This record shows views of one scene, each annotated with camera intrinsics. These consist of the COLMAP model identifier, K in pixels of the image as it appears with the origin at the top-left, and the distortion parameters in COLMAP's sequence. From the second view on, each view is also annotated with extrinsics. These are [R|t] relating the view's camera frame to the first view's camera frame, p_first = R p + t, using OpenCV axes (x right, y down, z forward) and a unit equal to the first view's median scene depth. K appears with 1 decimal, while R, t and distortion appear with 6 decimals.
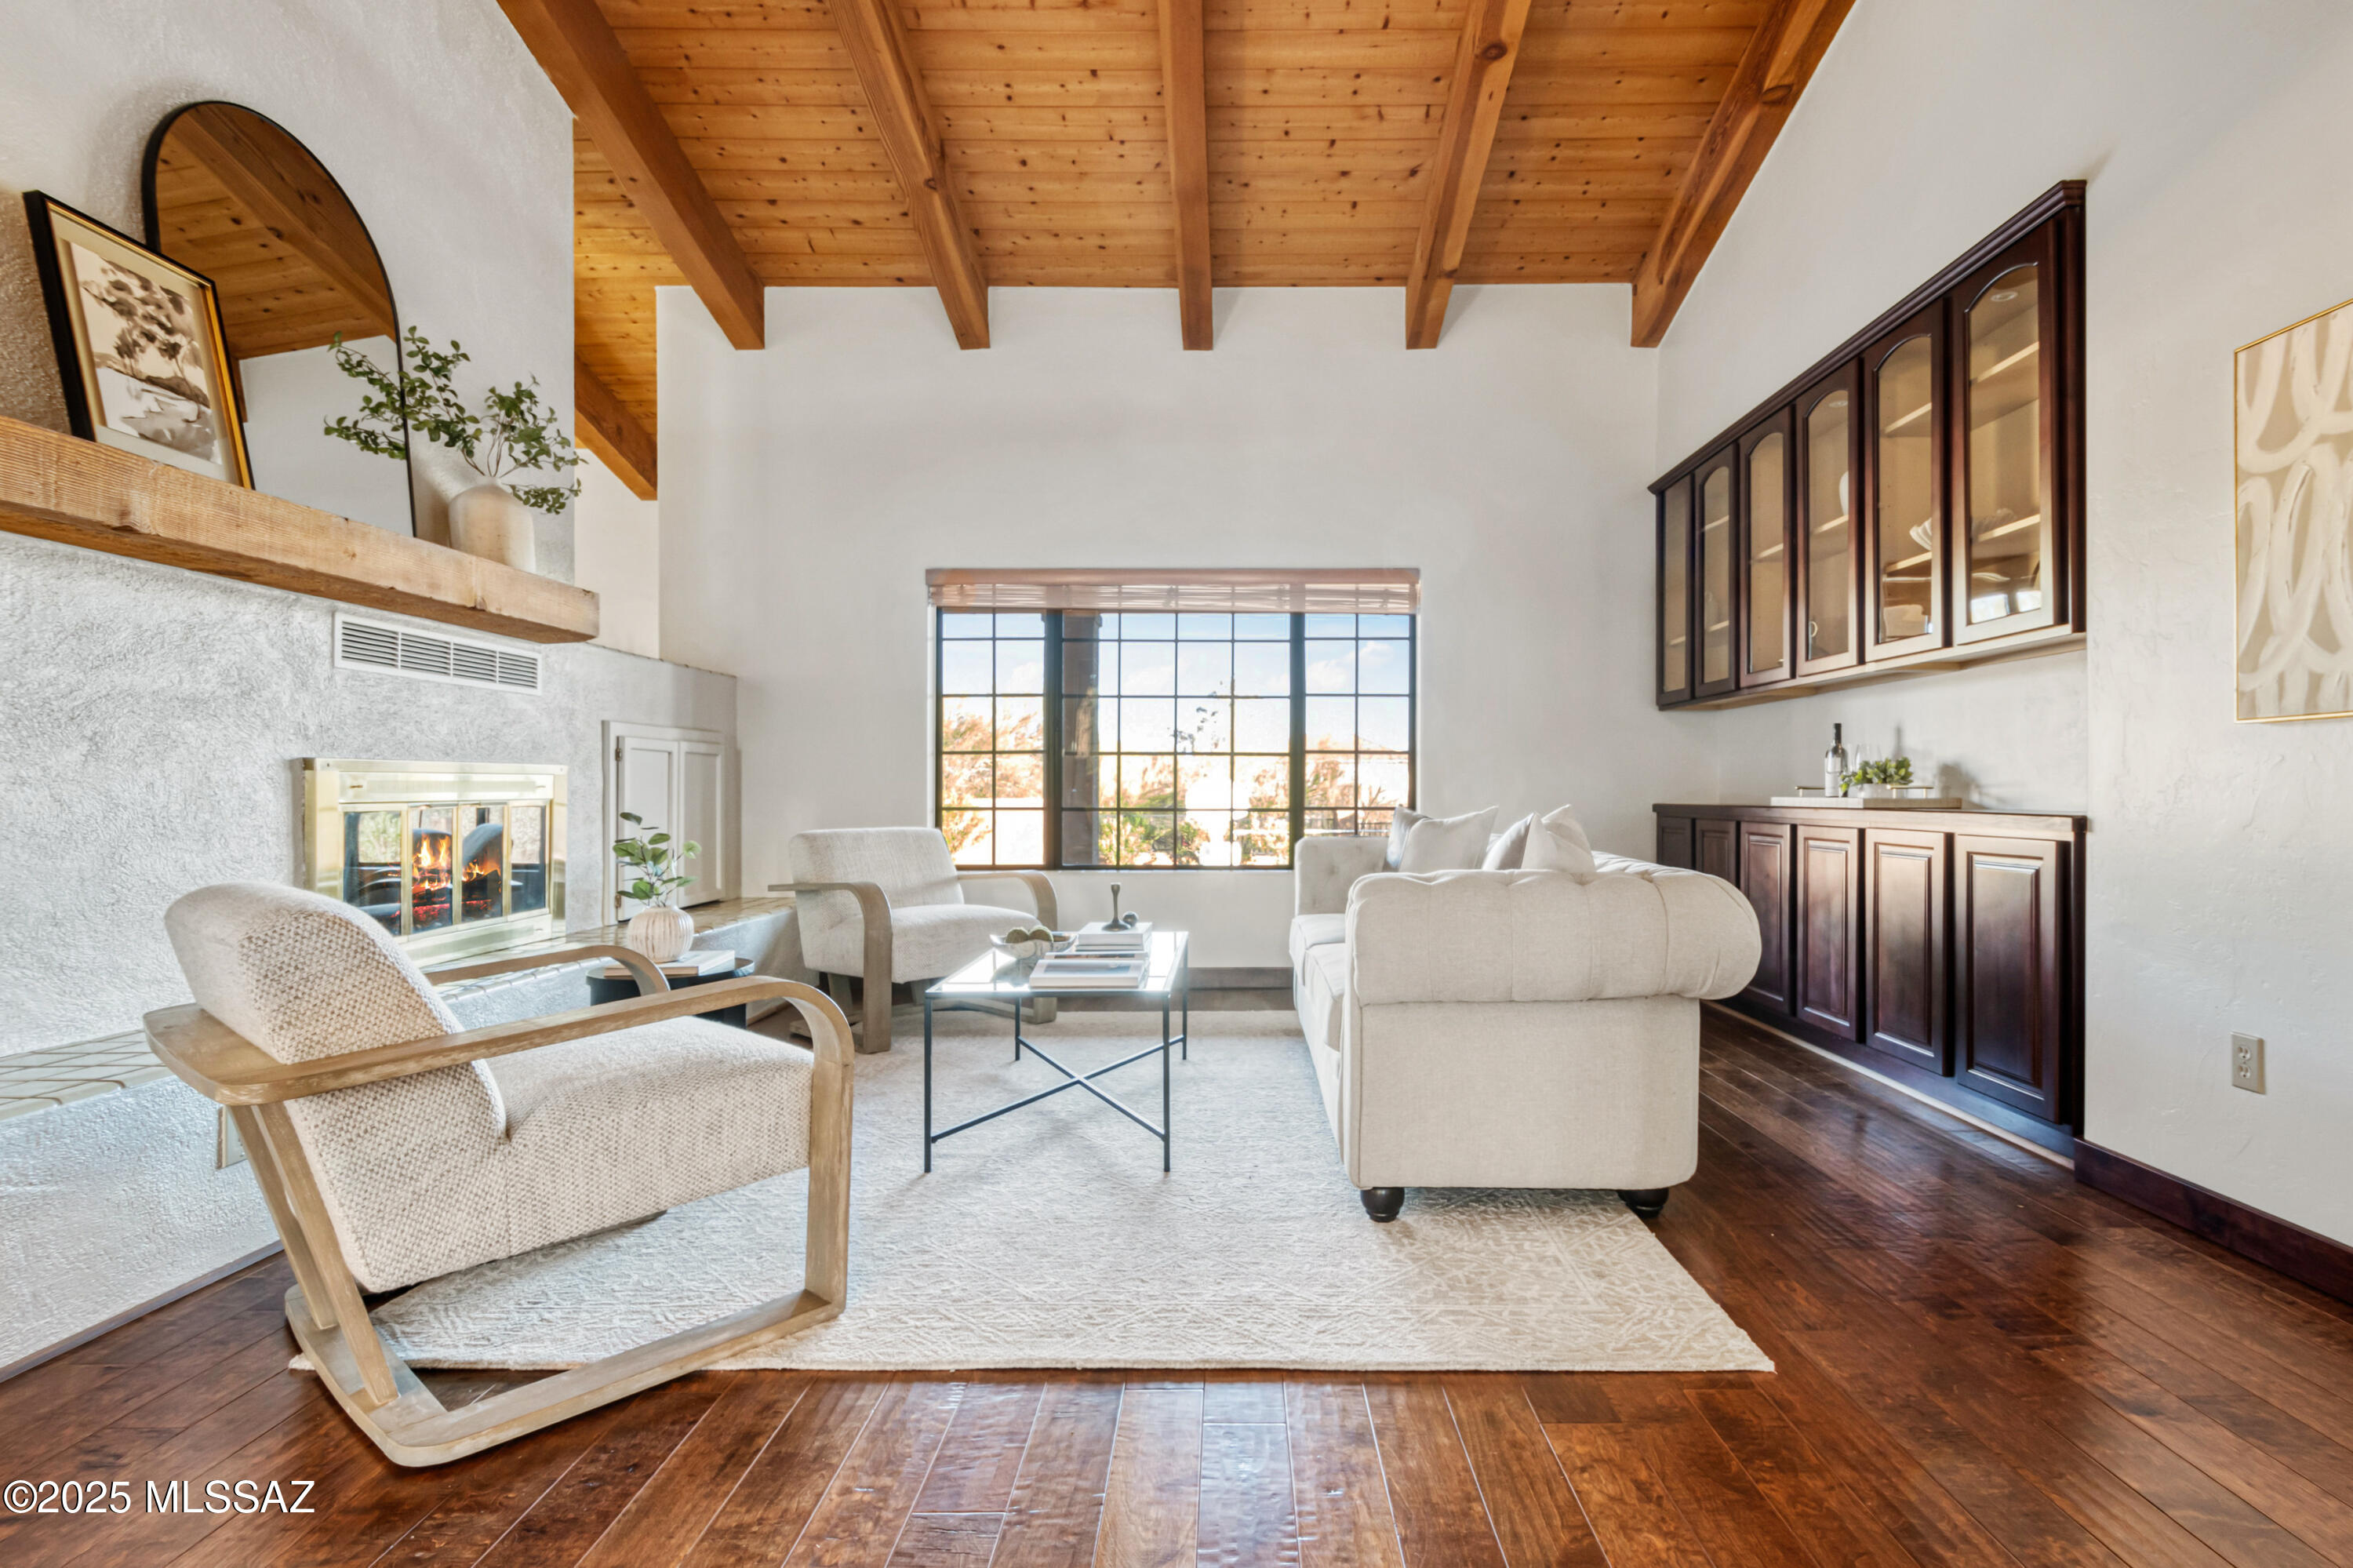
lens RADIAL K [[1152.1, 0, 1180.0], [0, 1152.1, 789.0], [0, 0, 1]] dist [0.009909, -0.003457]
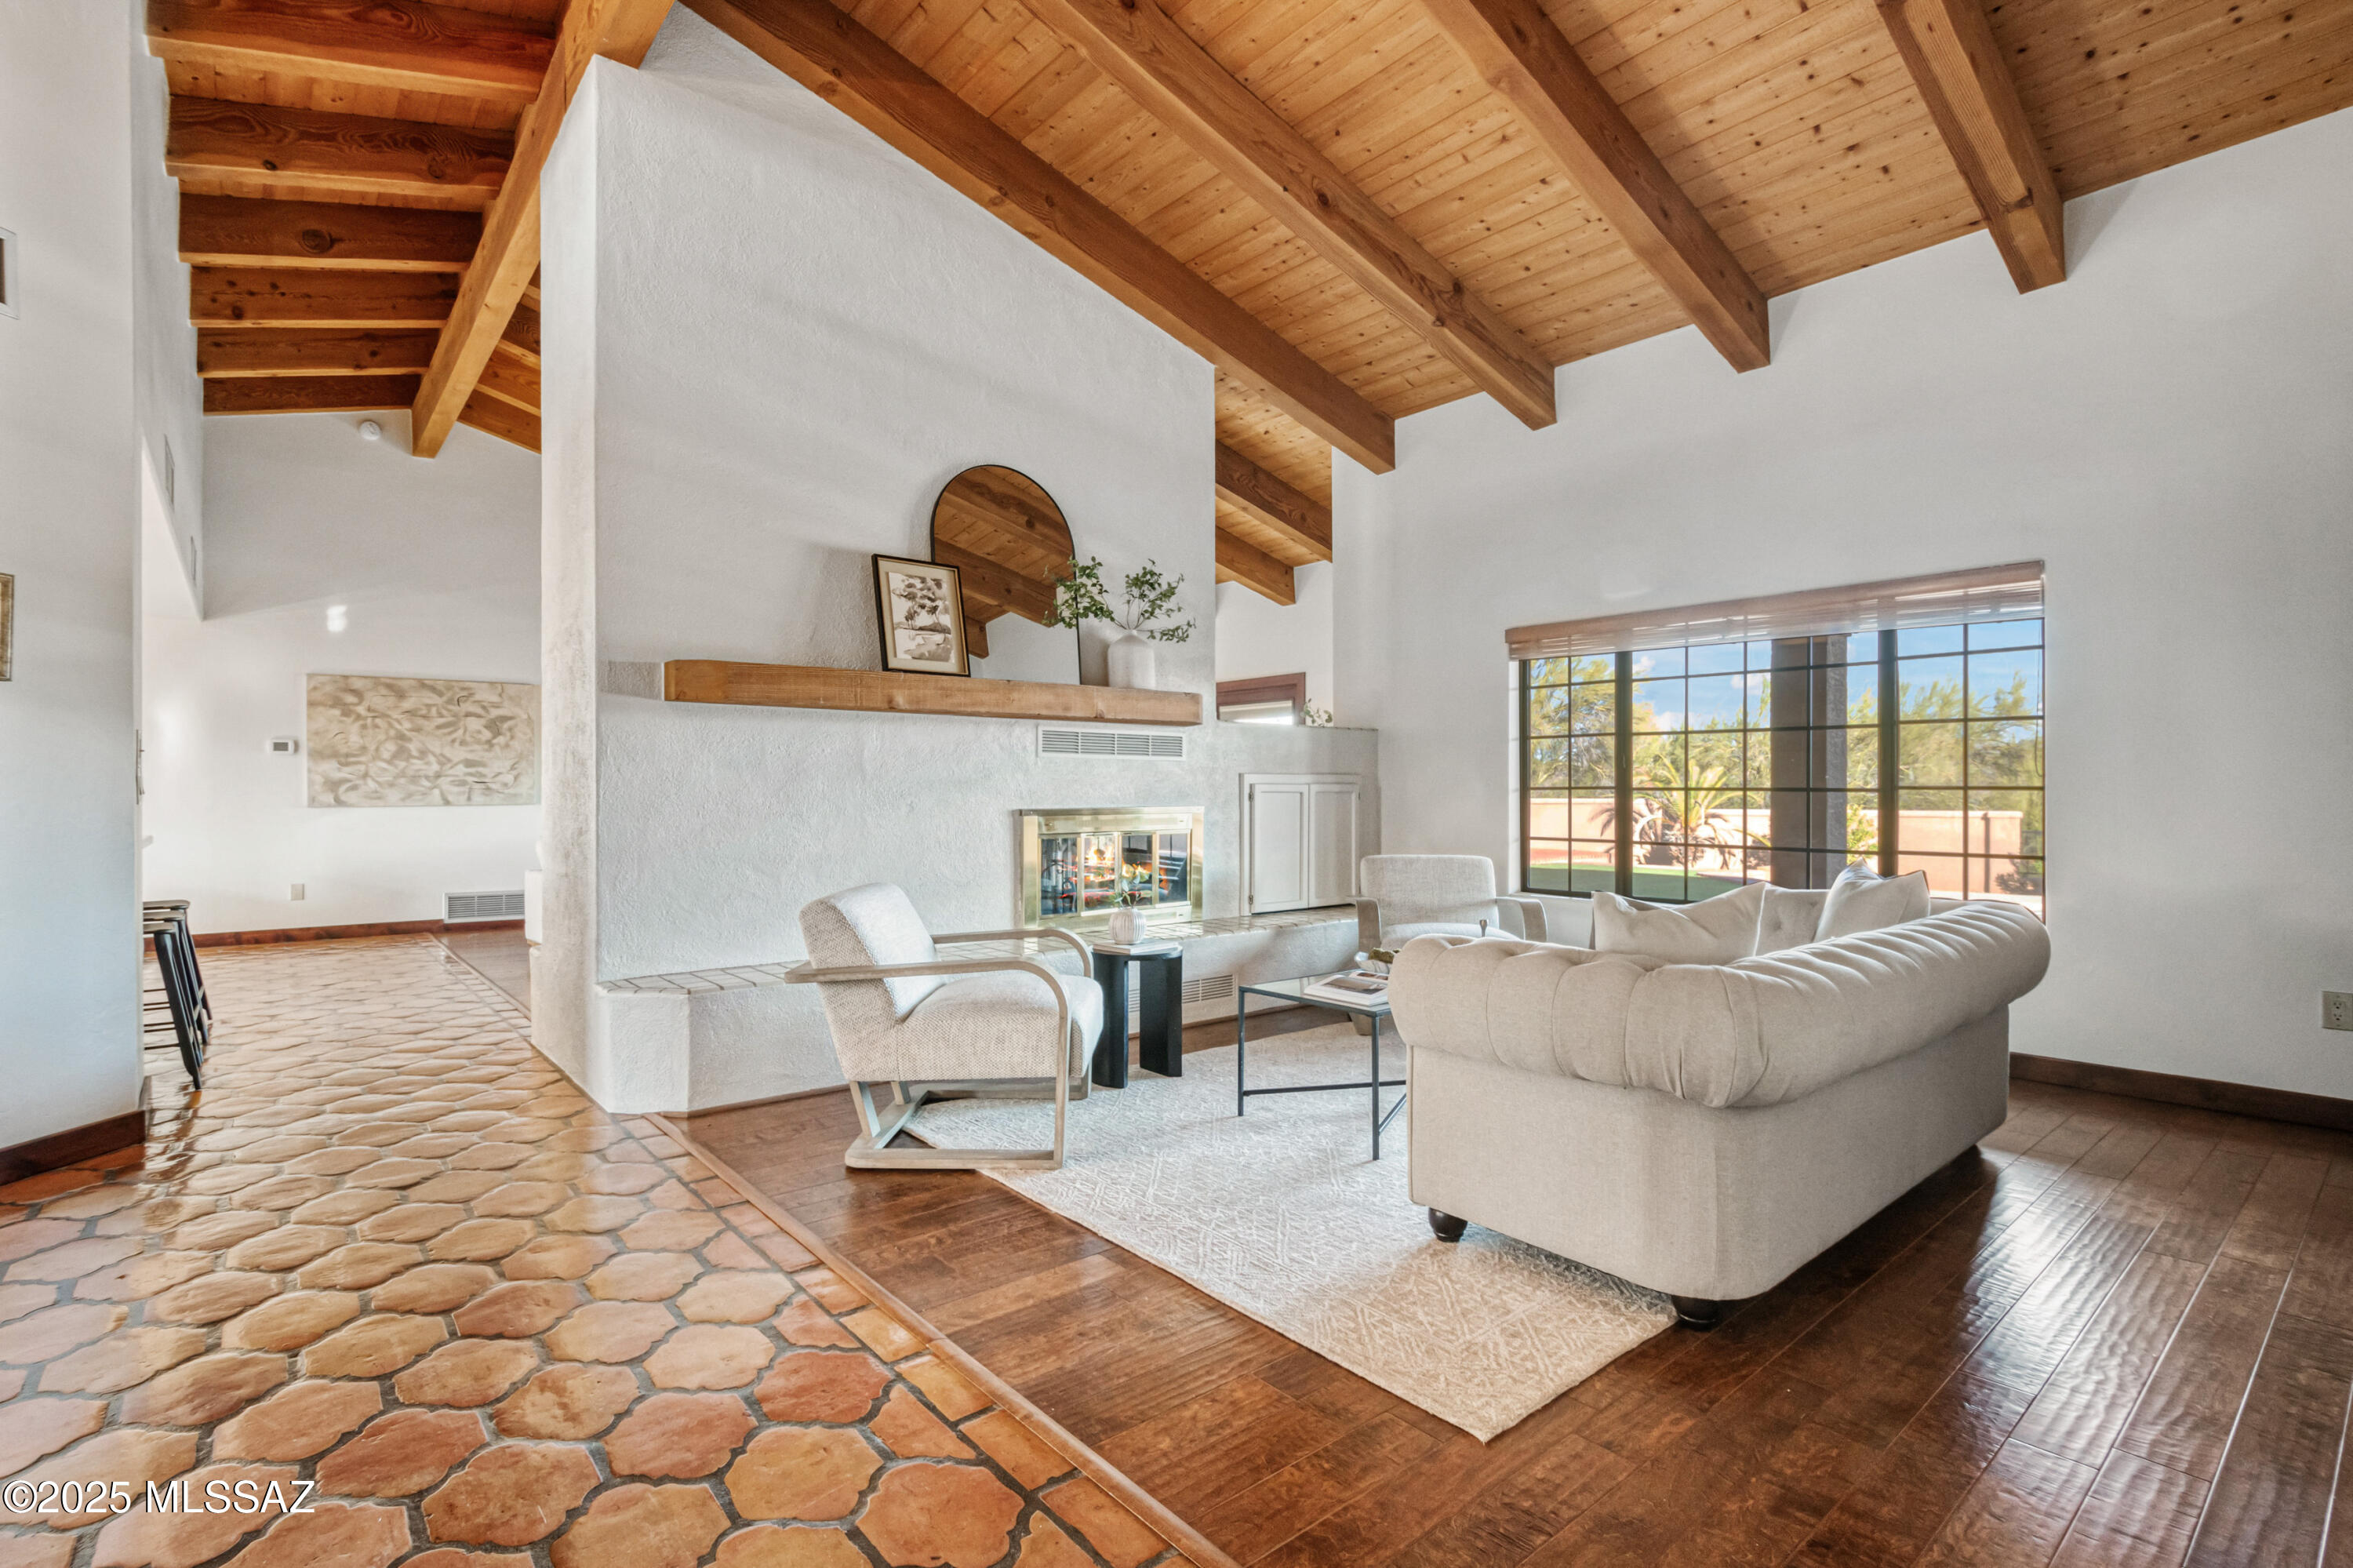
lens RADIAL K [[1094.8, 0, 1186.0], [0, 1094.8, 786.4], [0, 0, 1]] dist [-0.001289, -0.001200]
pose [[0.645718, -0.000441, -0.763576, 0.591512], [0.000834, 1.000000, 0.000127, -0.051704], [0.763576, -0.000719, 0.645718, 0.079387]]
